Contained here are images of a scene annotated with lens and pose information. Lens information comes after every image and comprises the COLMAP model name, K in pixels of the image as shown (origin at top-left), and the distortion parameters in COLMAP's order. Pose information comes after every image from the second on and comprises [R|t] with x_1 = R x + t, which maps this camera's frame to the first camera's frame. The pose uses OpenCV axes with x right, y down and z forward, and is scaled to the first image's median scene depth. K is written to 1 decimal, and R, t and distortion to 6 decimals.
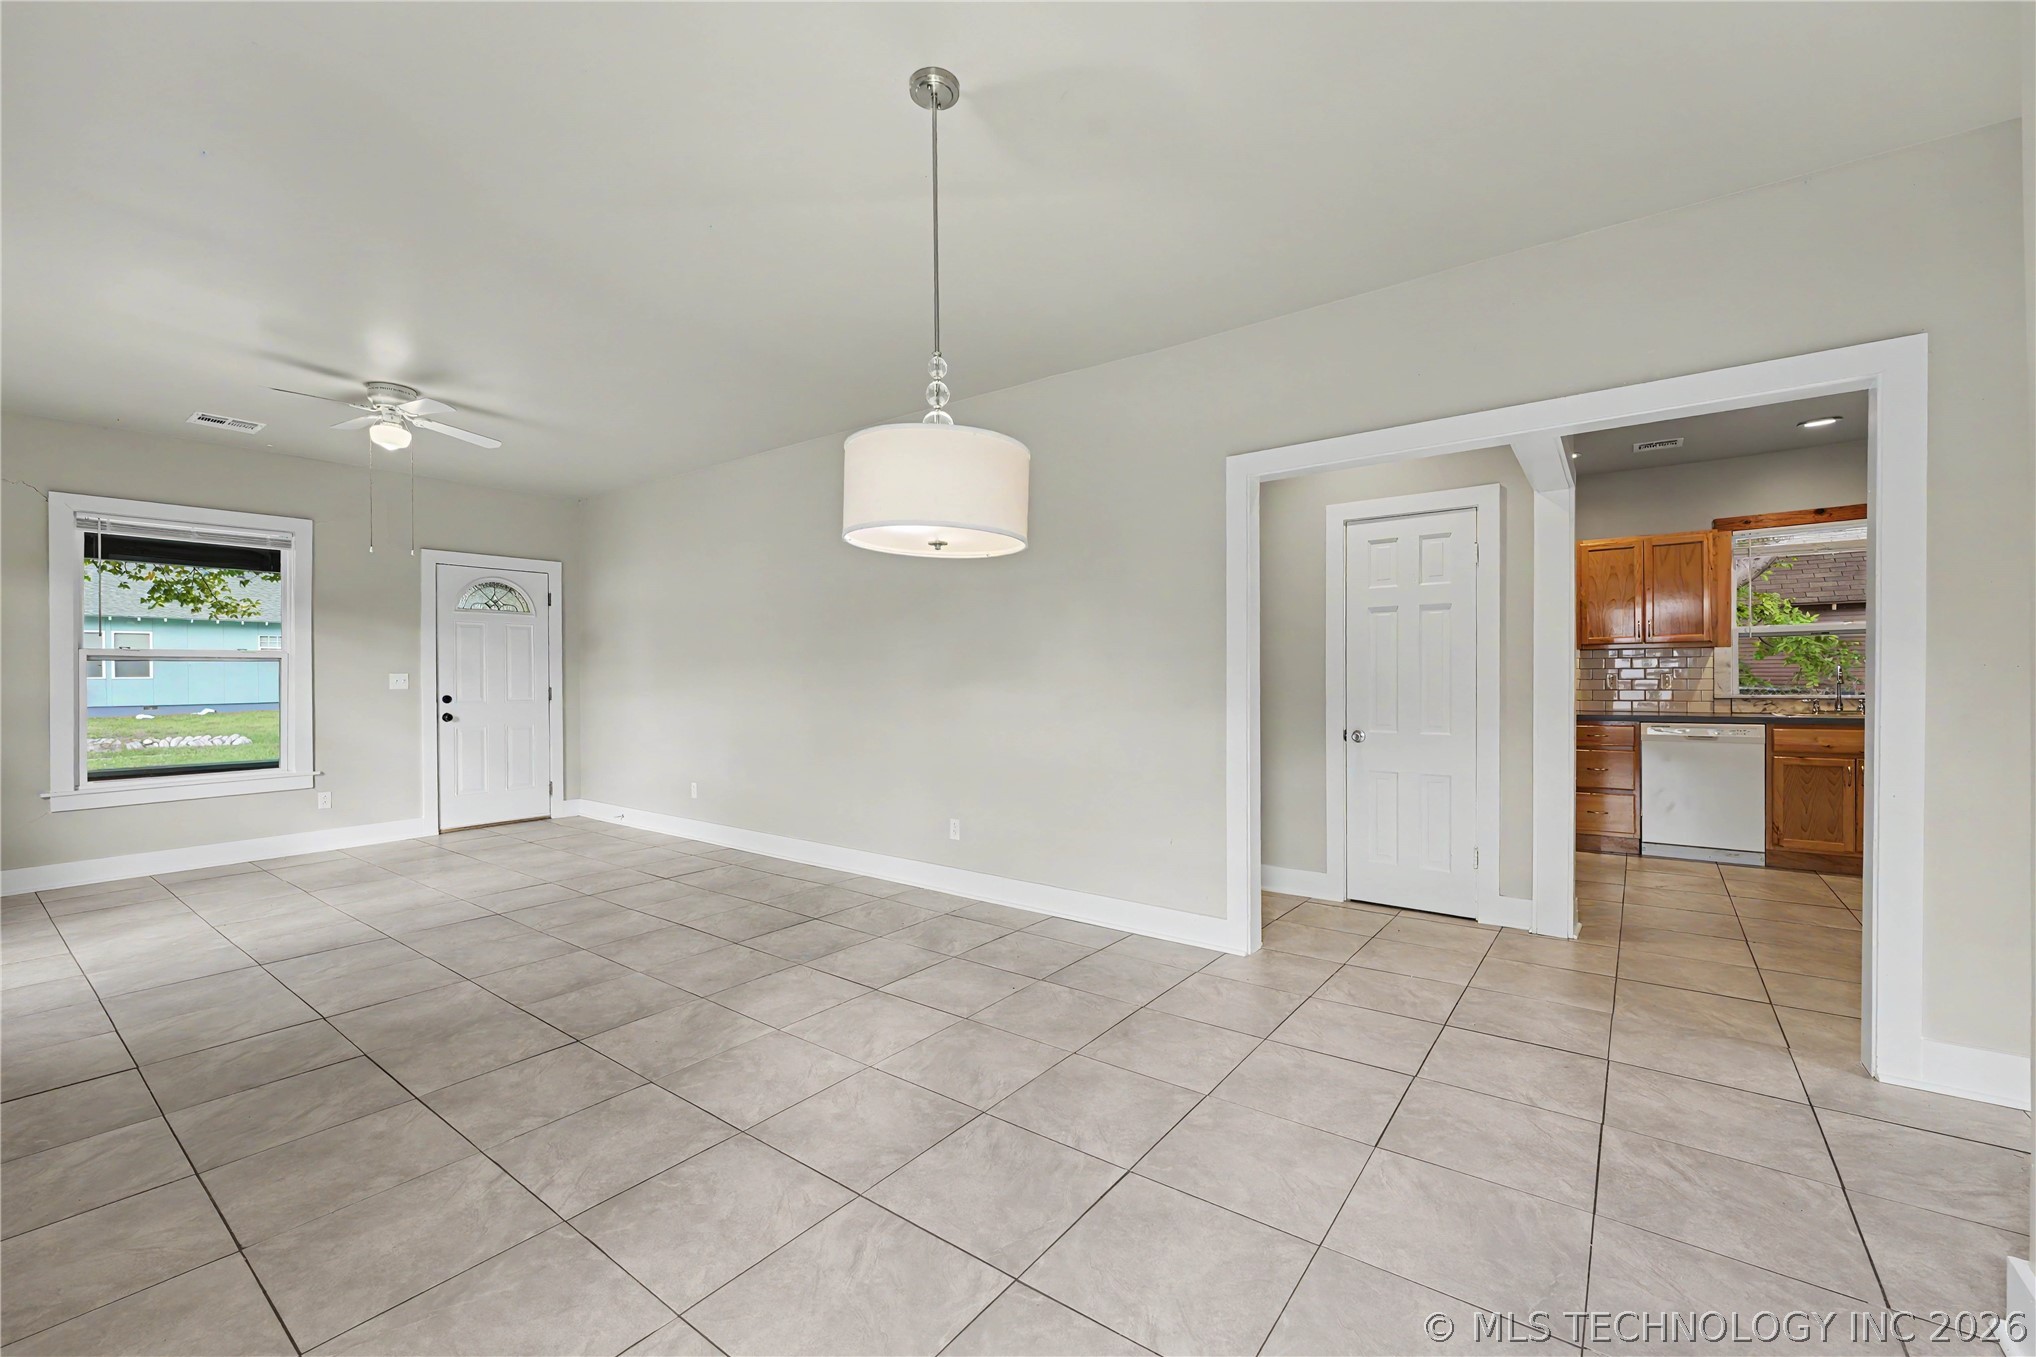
lens RADIAL K [[819.0, 0, 1023.8], [0, 819.0, 667.9], [0, 0, 1]] dist [0.001026, 0.000201]
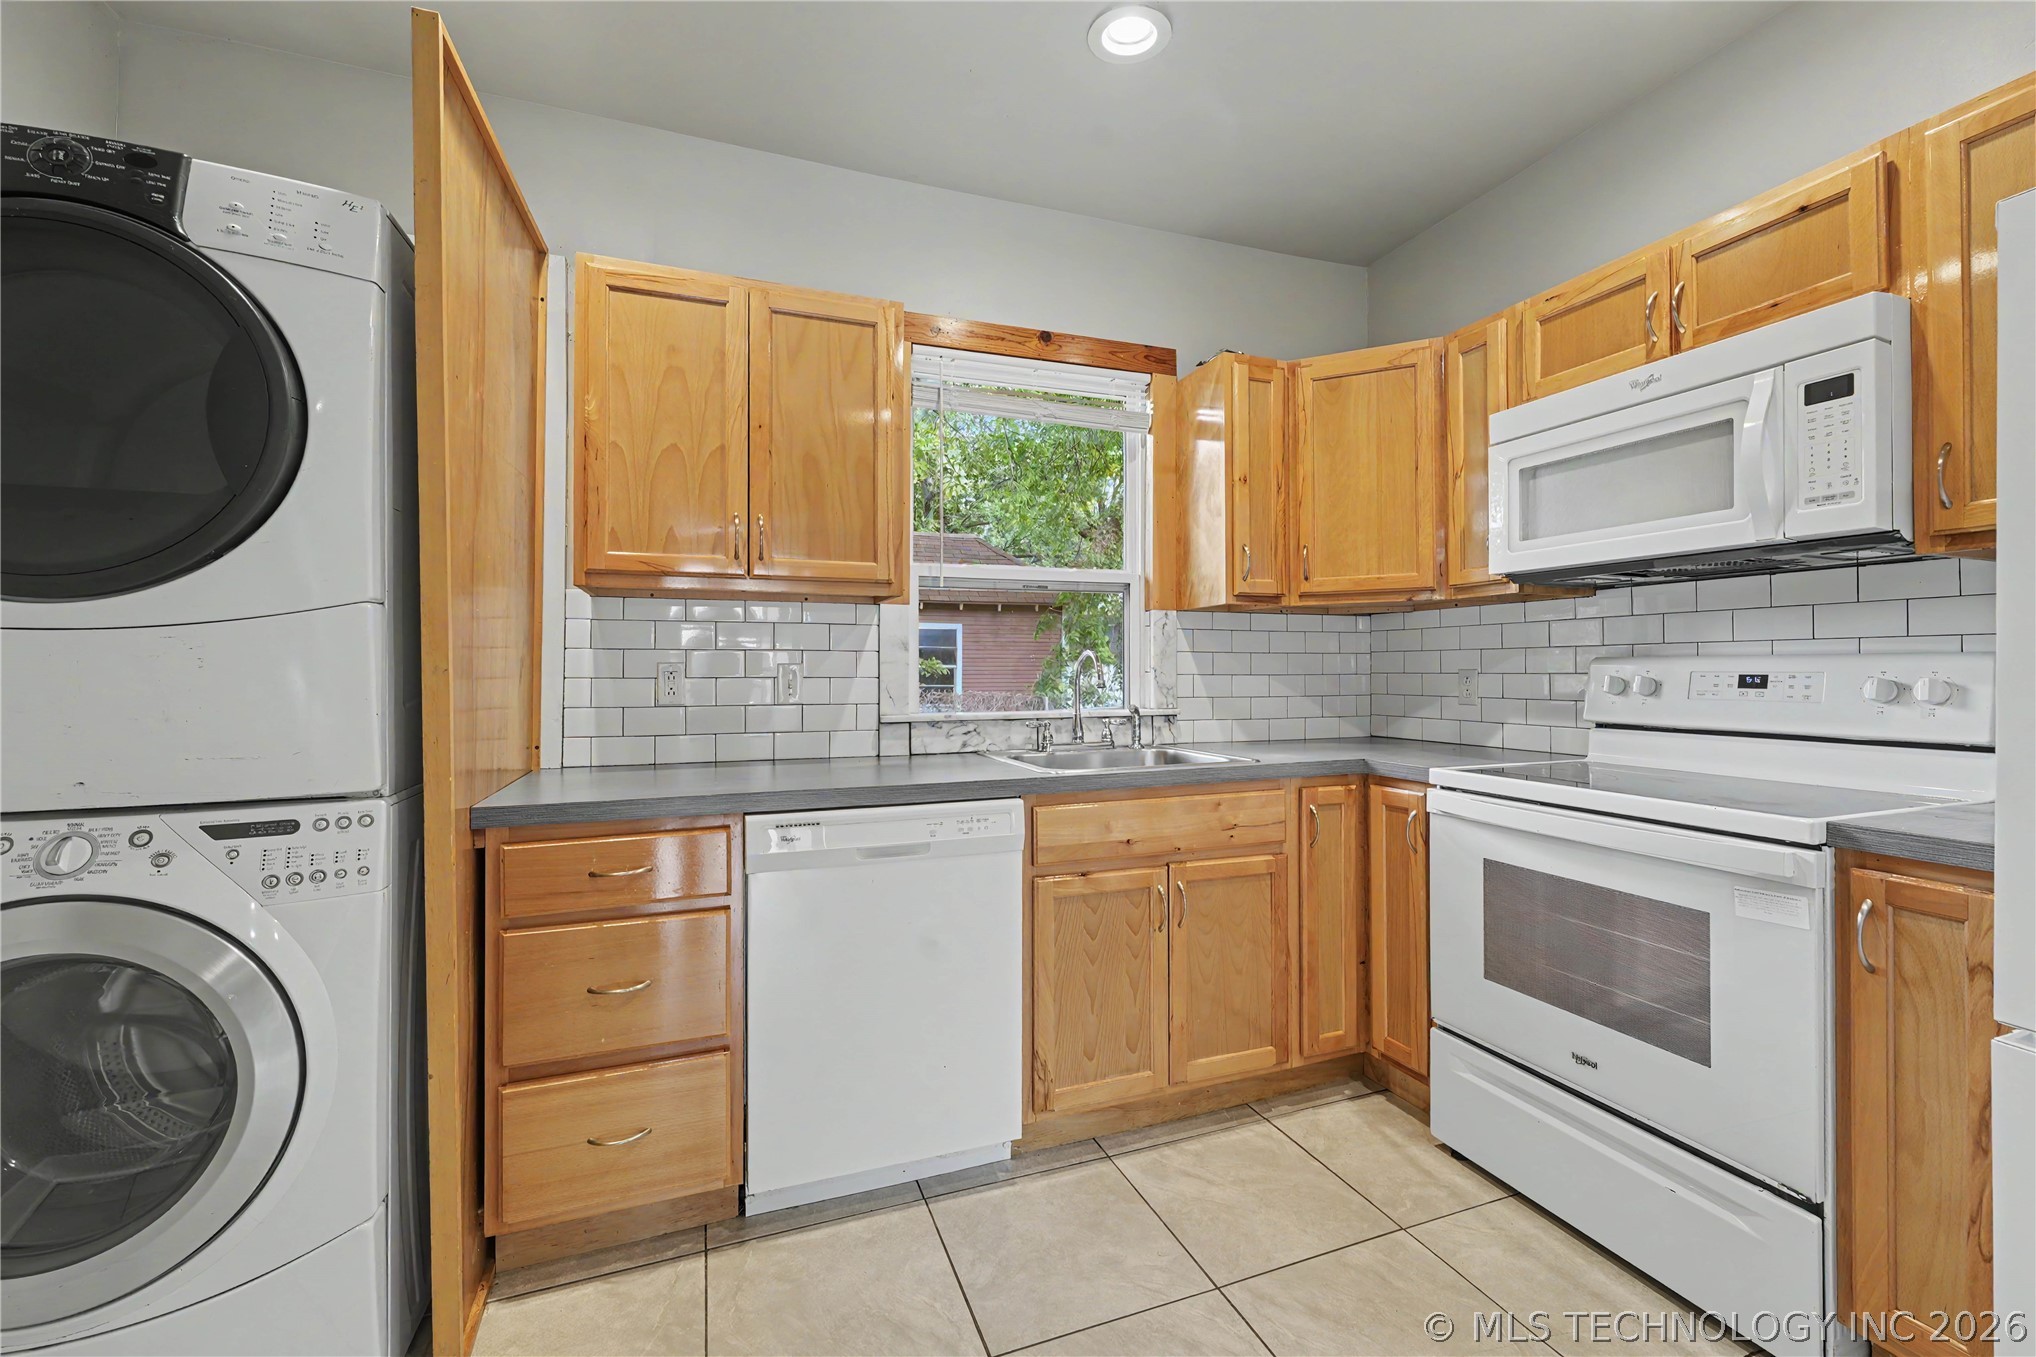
lens RADIAL K [[819.0, 0, 1033.7], [0, 819.0, 680.3], [0, 0, 1]] dist [0.001026, 0.000201]
pose [[0.522488, -0.008584, 0.852603, 0.519492], [-0.014218, 0.999723, 0.018779, 0.005802], [-0.852528, -0.021934, 0.522221, 0.710242]]
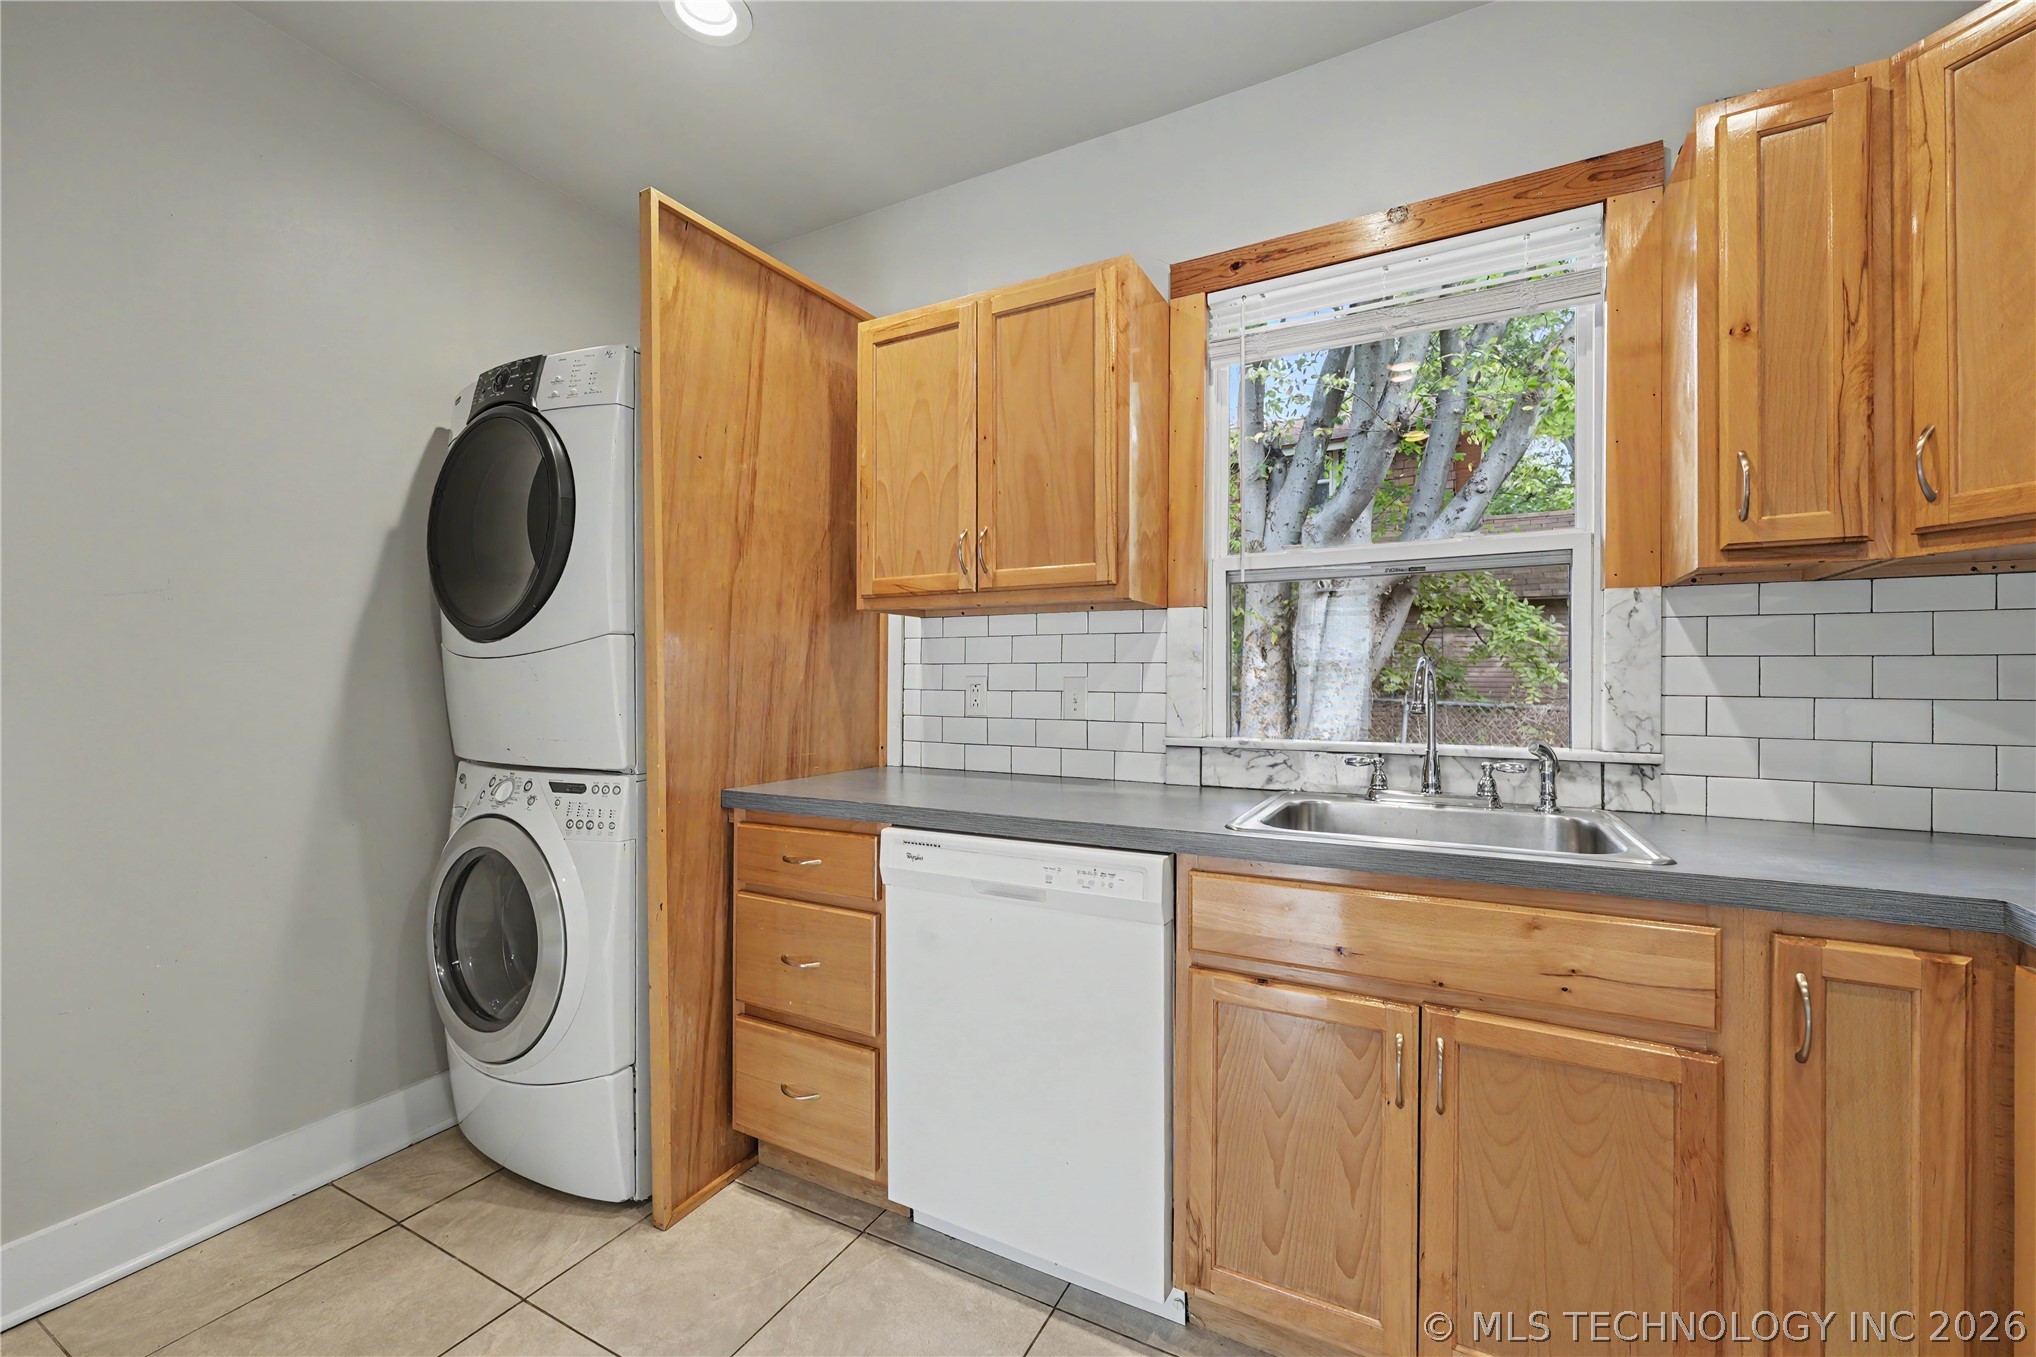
lens RADIAL K [[819.0, 0, 975.6], [0, 819.0, 690.2], [0, 0, 1]] dist [0.001026, 0.000201]
pose [[0.985819, 0.004448, 0.167751, 0.699121], [-0.009223, 0.999574, 0.027695, 0.002708], [-0.167557, -0.028849, 0.985440, 0.650635]]
